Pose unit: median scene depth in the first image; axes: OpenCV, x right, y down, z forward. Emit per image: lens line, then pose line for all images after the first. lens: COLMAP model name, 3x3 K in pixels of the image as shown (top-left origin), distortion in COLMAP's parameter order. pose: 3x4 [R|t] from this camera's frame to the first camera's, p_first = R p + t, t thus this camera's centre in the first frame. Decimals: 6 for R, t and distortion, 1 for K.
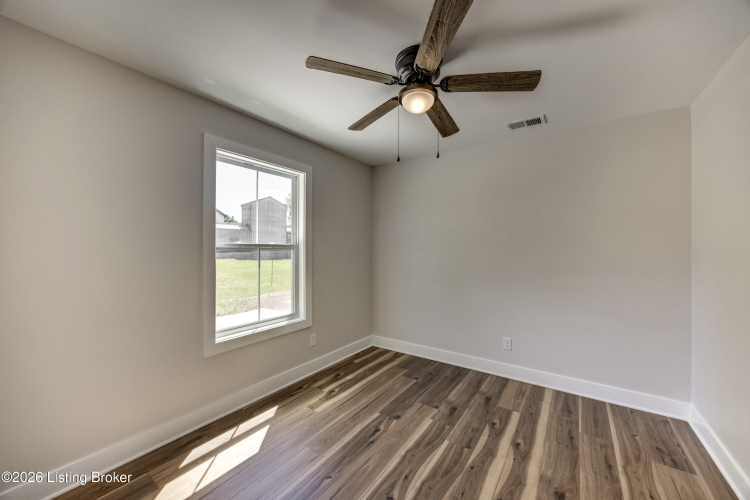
lens RADIAL K [[288.8, 0, 373.2], [0, 288.8, 250.9], [0, 0, 1]] dist [-0.003264, 0.000157]
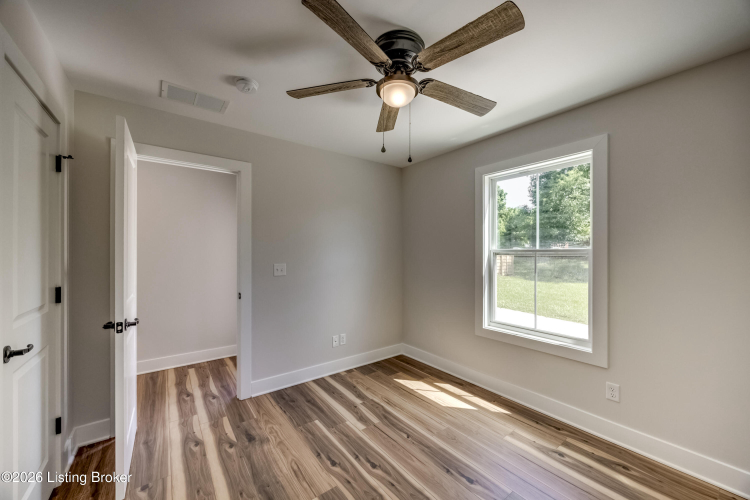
lens RADIAL K [[288.8, 0, 380.9], [0, 288.8, 254.4], [0, 0, 1]] dist [-0.003264, 0.000157]
pose [[-0.305726, 0.005855, -0.952102, 0.789093], [-0.008669, 0.999923, 0.008933, -0.011878], [0.952080, 0.010985, -0.305652, 0.930077]]
